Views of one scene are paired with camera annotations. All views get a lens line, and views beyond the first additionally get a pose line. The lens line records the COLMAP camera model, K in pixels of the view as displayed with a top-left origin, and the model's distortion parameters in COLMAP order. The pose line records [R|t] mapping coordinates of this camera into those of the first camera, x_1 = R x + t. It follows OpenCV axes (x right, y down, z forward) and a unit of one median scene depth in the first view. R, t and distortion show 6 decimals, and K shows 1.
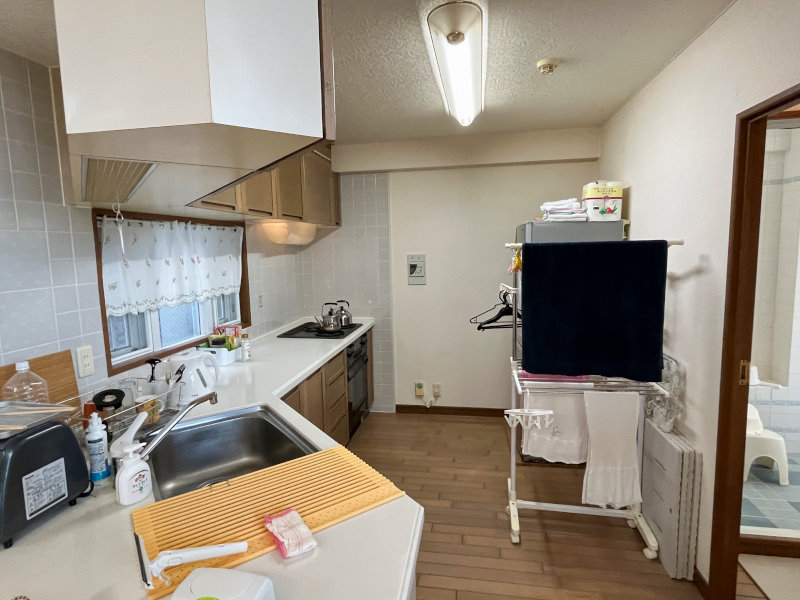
lens RADIAL K [[441.0, 0, 395.1], [0, 441.0, 297.0], [0, 0, 1]] dist [-0.001325, -0.002394]
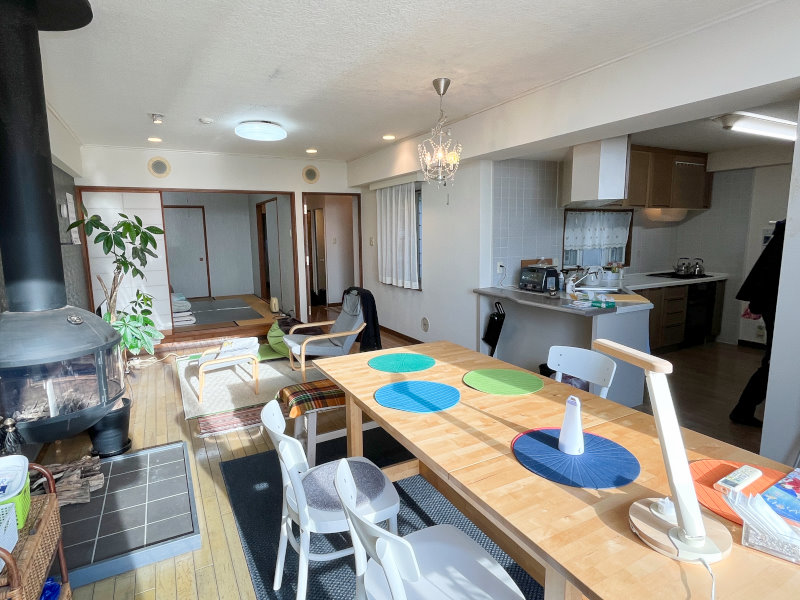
lens RADIAL K [[441.0, 0, 397.5], [0, 441.0, 298.2], [0, 0, 1]] dist [-0.001325, -0.002394]
pose [[0.624355, 0.130662, -0.770135, 0.515720], [-0.087335, 0.991406, 0.097400, 0.106377], [0.776243, 0.006447, 0.630401, -0.933024]]
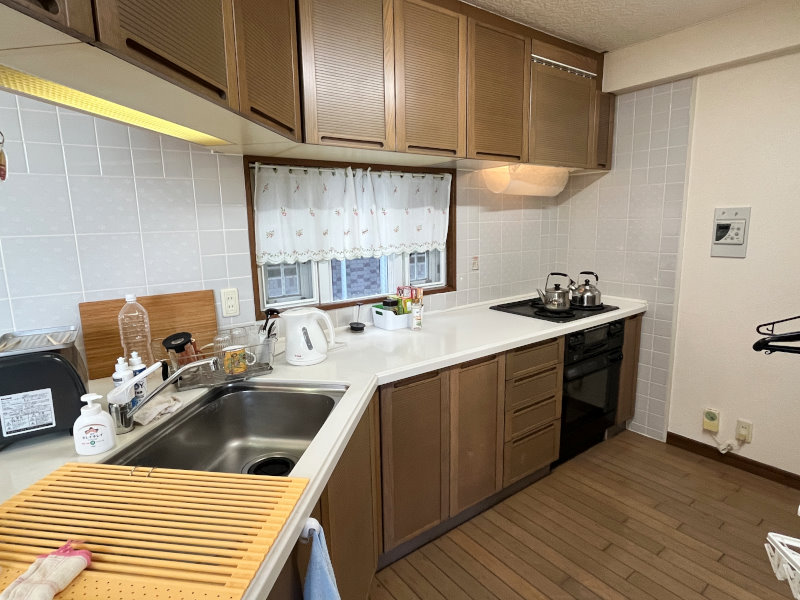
lens RADIAL K [[441.0, 0, 397.4], [0, 441.0, 296.7], [0, 0, 1]] dist [-0.001325, -0.002394]
pose [[0.721542, 0.124208, -0.681138, 0.189677], [-0.072491, 0.991923, 0.104089, -0.005245], [0.688565, -0.025728, 0.724718, 0.306097]]
